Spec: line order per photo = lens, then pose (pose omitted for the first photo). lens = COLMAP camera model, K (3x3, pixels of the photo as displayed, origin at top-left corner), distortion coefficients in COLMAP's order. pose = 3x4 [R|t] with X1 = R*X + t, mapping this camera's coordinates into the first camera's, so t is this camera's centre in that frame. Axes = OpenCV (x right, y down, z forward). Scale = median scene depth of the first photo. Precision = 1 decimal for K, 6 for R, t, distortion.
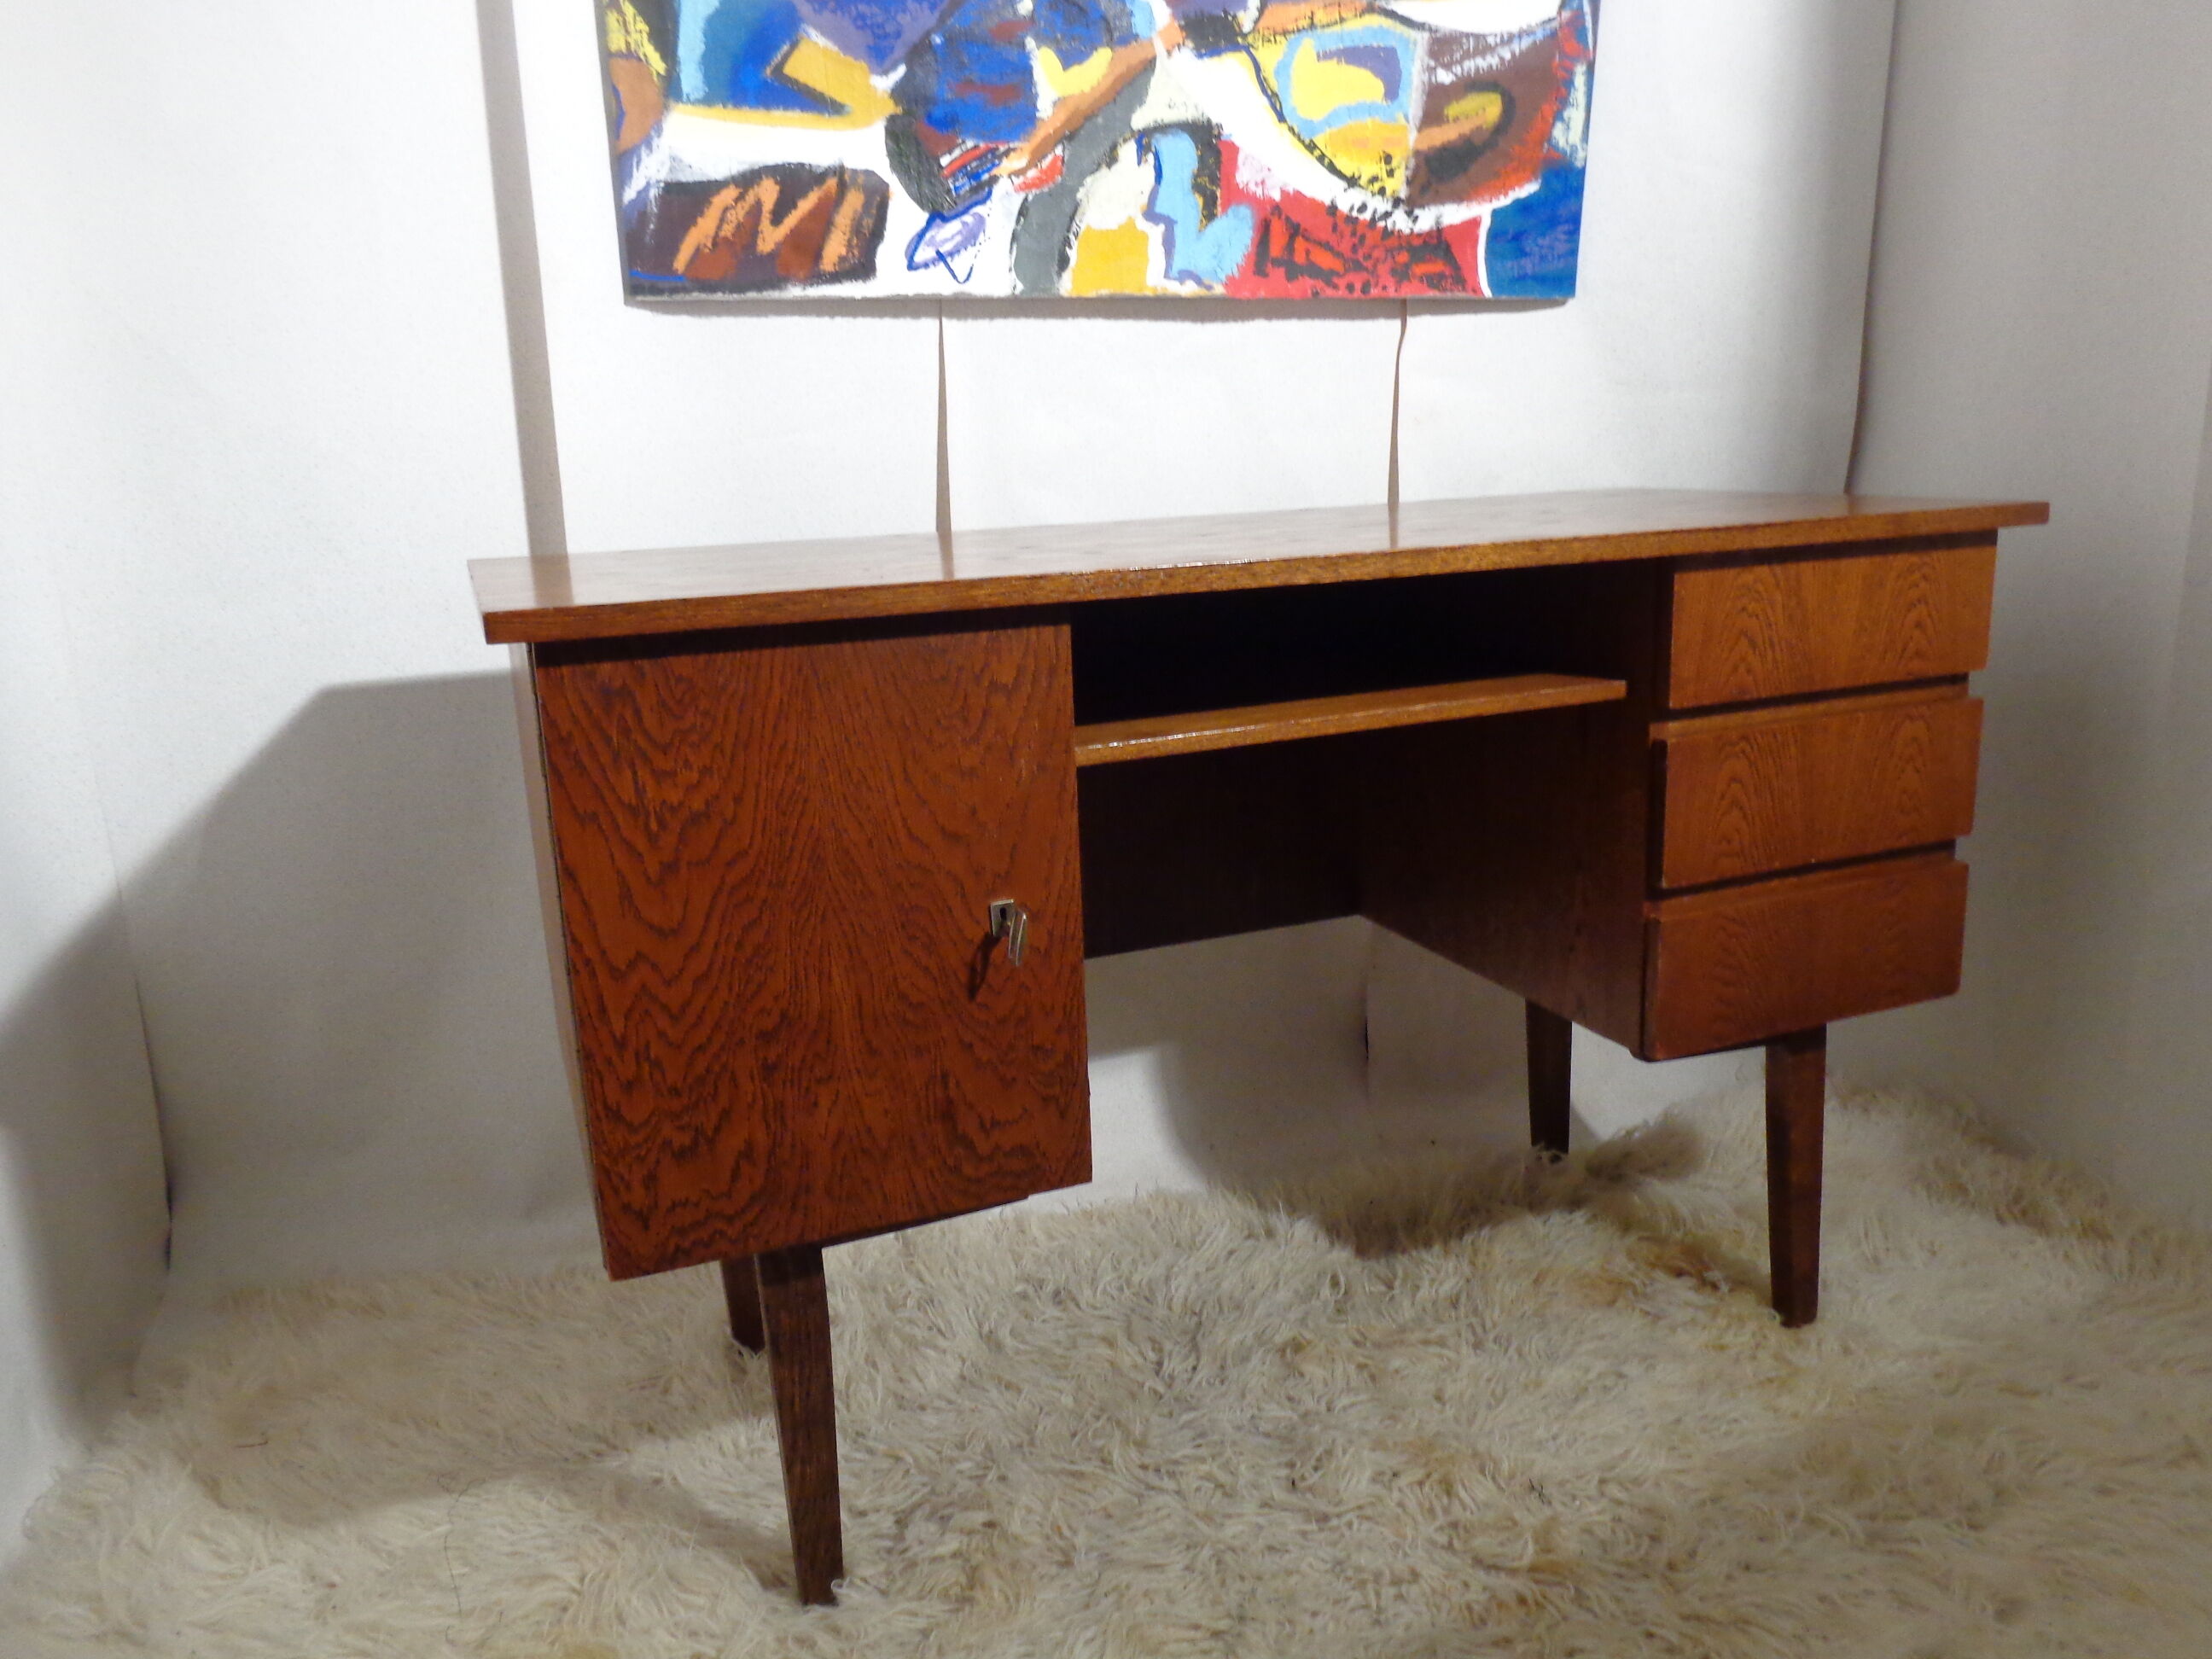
lens RADIAL K [[1663.6, 0, 1104.9], [0, 1663.6, 815.3], [0, 0, 1]] dist [0.000734, 0.002693]
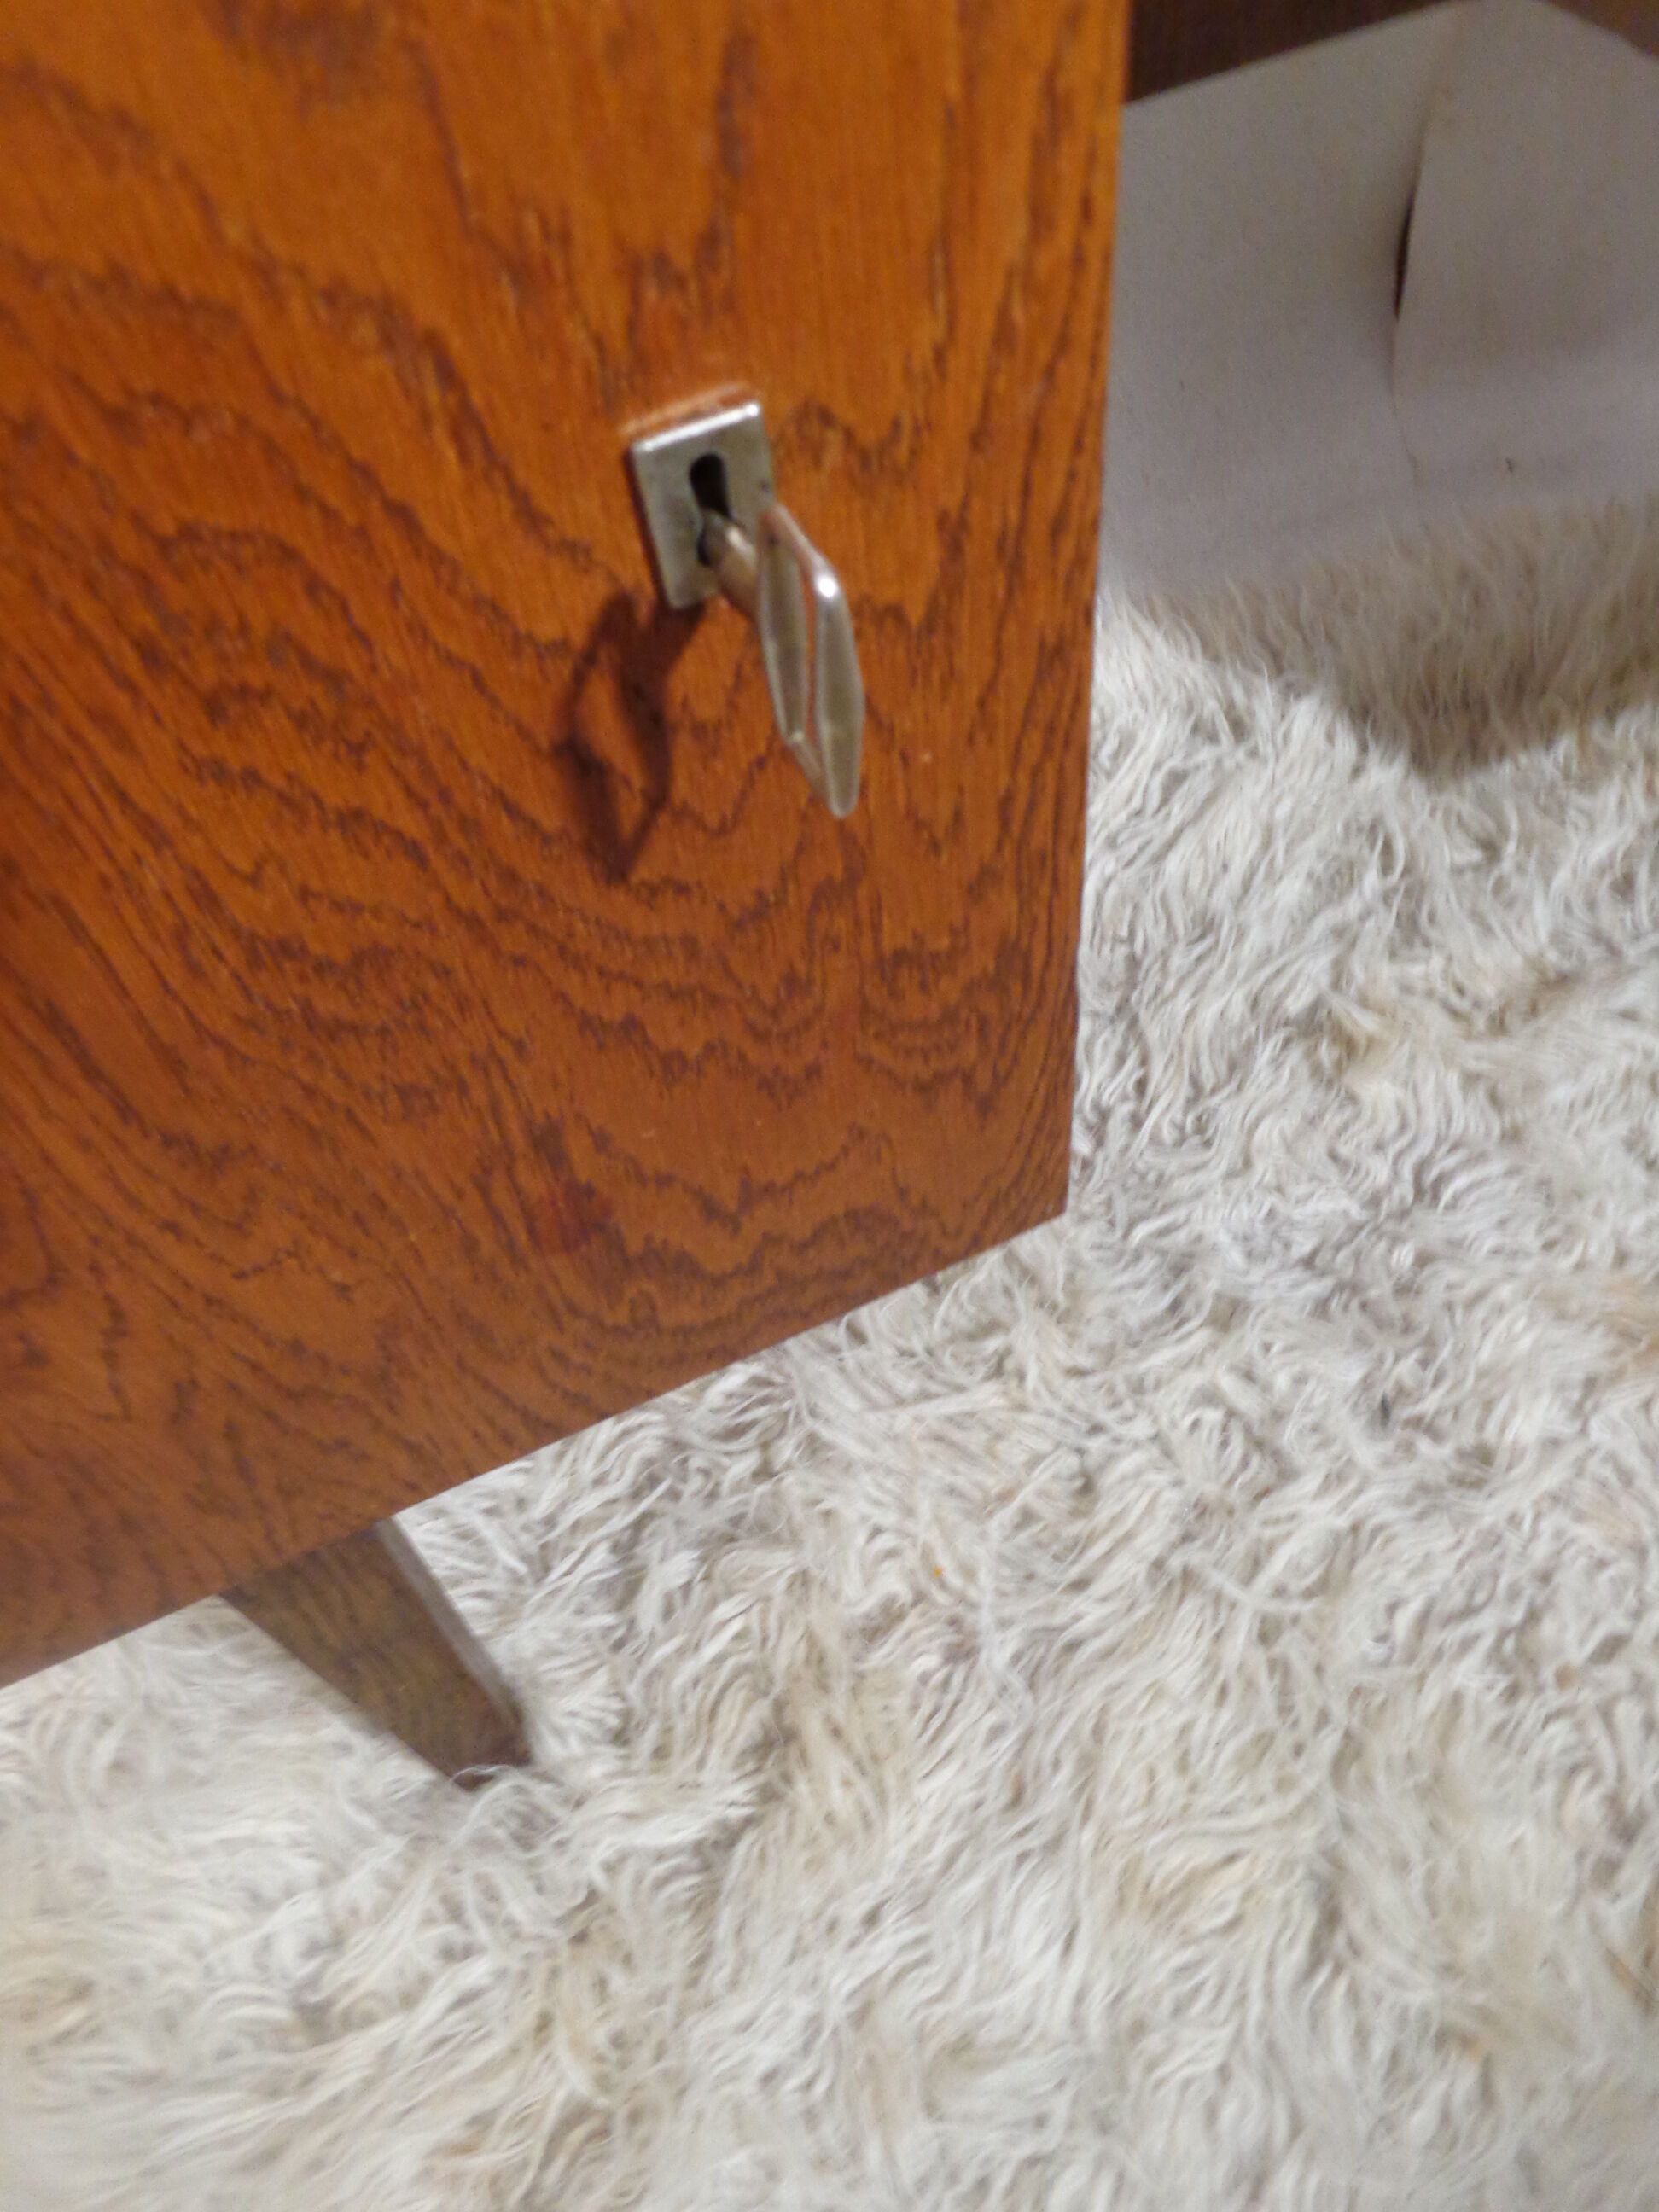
lens RADIAL K [[1663.6, 0, 835.0], [0, 1663.6, 1100.5], [0, 0, 1]] dist [0.000734, 0.002693]
pose [[0.997457, -0.070644, -0.009410, -0.041325], [0.060310, 0.766338, 0.639601, -0.003911], [-0.037973, -0.638542, 0.768650, 0.667758]]
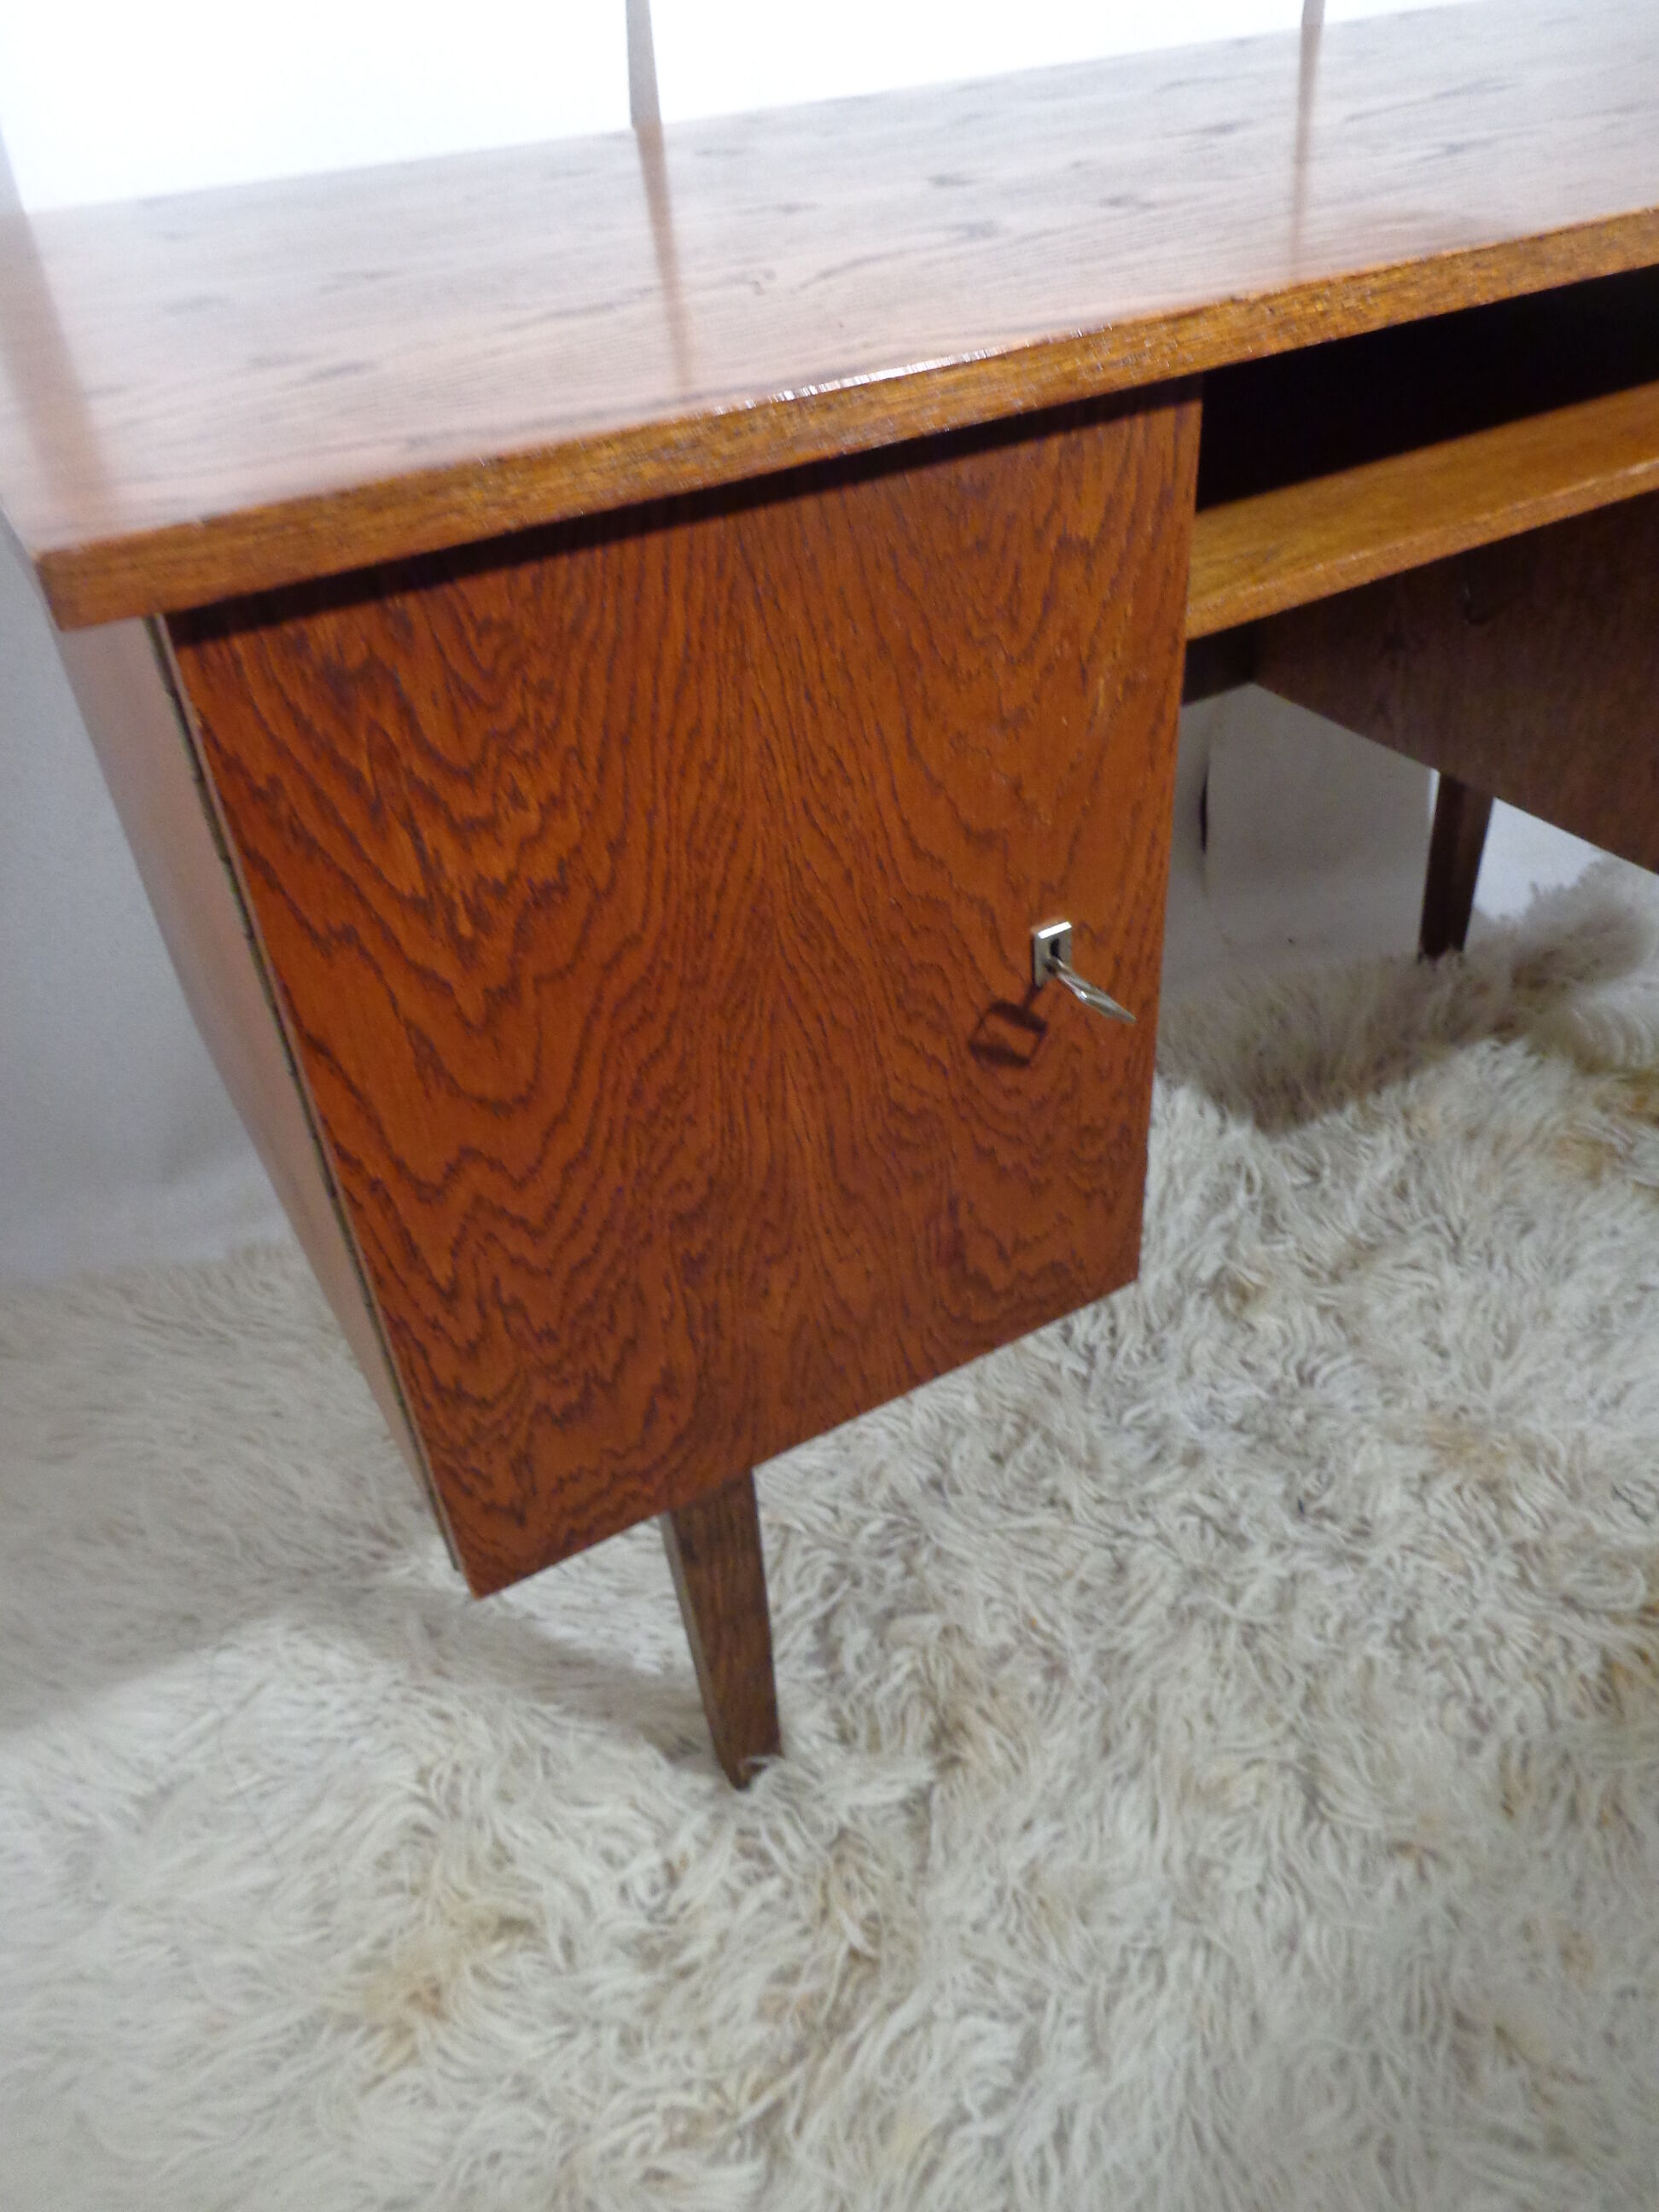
lens RADIAL K [[1663.6, 0, 835.1], [0, 1663.6, 1090.3], [0, 0, 1]] dist [0.000734, 0.002693]
pose [[0.988389, -0.108222, 0.106657, -0.164700], [0.056777, 0.914141, 0.401402, -0.105905], [-0.140940, -0.390685, 0.909671, 0.385455]]
